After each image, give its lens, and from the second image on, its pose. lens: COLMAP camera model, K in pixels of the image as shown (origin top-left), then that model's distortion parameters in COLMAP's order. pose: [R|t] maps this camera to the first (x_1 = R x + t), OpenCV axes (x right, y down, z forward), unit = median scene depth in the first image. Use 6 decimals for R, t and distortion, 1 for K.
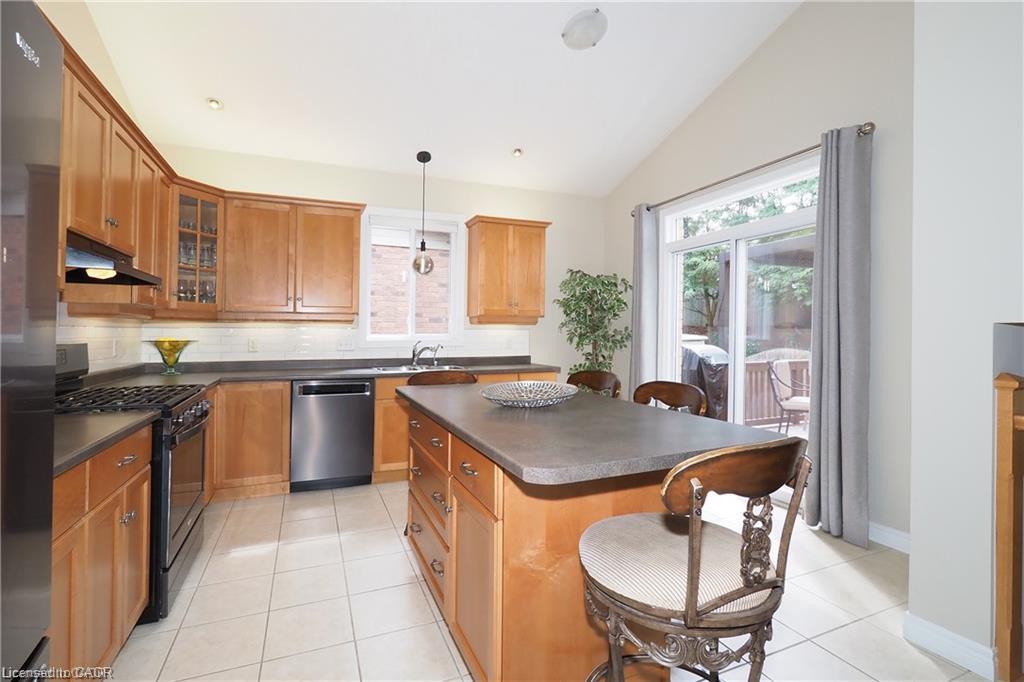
lens RADIAL K [[457.1, 0, 502.8], [0, 457.1, 327.9], [0, 0, 1]] dist [-0.002393, -0.000034]
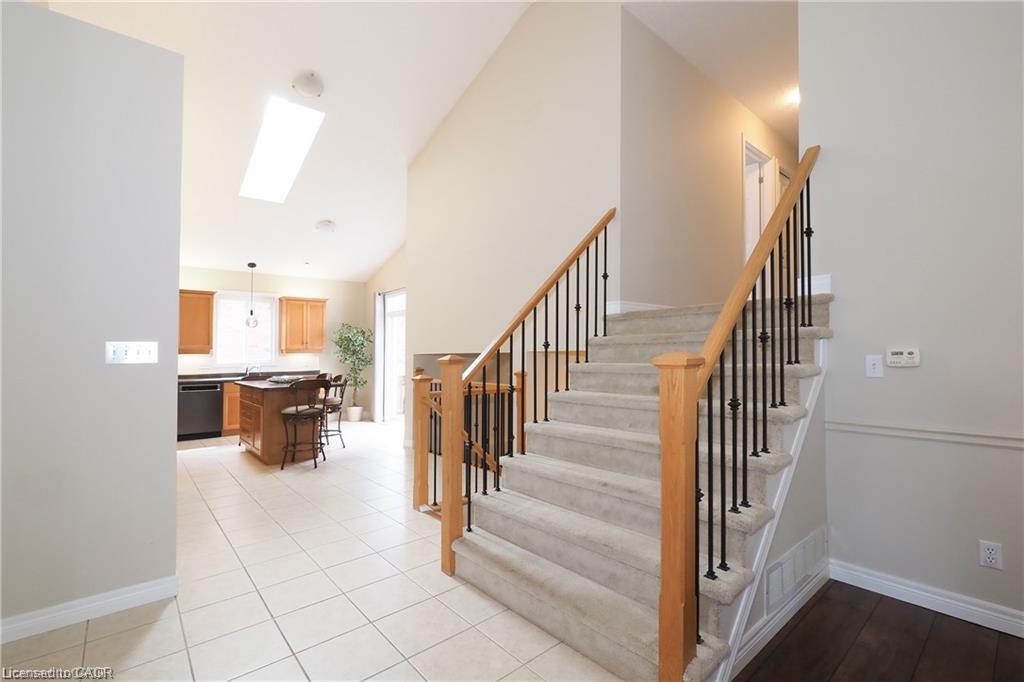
lens RADIAL K [[452.2, 0, 510.1], [0, 452.2, 350.5], [0, 0, 1]] dist [-0.000391, 0.000179]
pose [[0.945247, -0.007729, 0.326265, 0.227745], [0.008067, 0.999967, 0.000317, -0.013247], [-0.326257, 0.002332, 0.945278, -1.129637]]
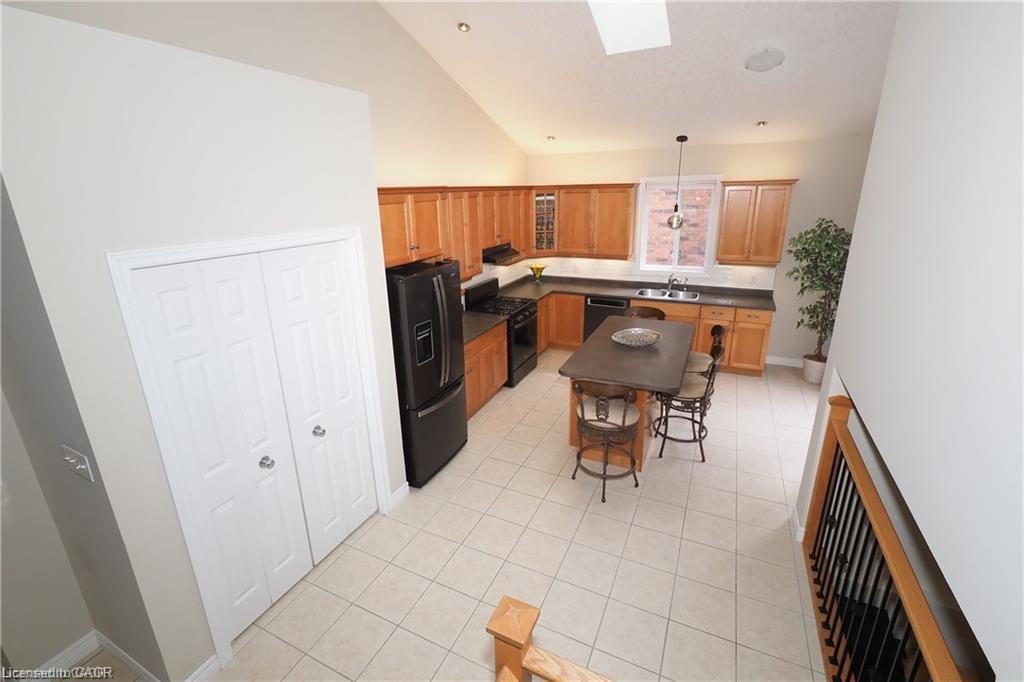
lens RADIAL K [[459.6, 0, 527.4], [0, 459.6, 329.5], [0, 0, 1]] dist [-0.000897, -0.000041]
pose [[0.697789, 0.199793, -0.687875, 0.547506], [0.015818, 0.955781, 0.293652, -0.244716], [0.716128, -0.215788, 0.663774, -0.335846]]
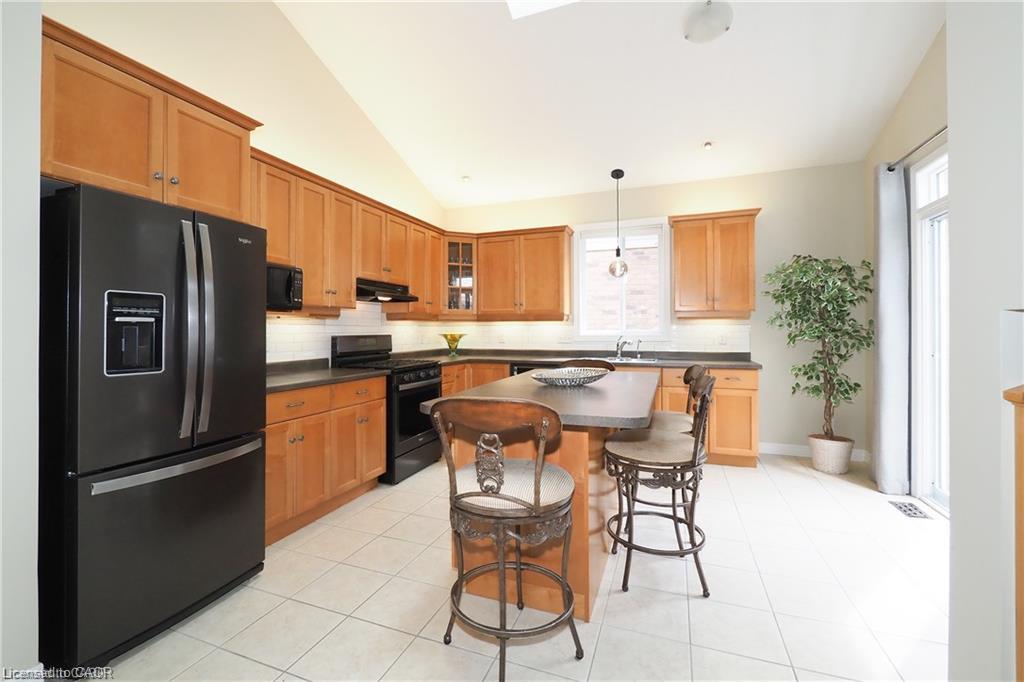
lens RADIAL K [[452.8, 0, 508.1], [0, 452.8, 321.2], [0, 0, 1]] dist [-0.002924, -0.000041]
pose [[0.736687, -0.017259, -0.676013, 0.382036], [0.011327, 0.999849, -0.013183, 0.004251], [0.676139, 0.002055, 0.736772, -0.013053]]
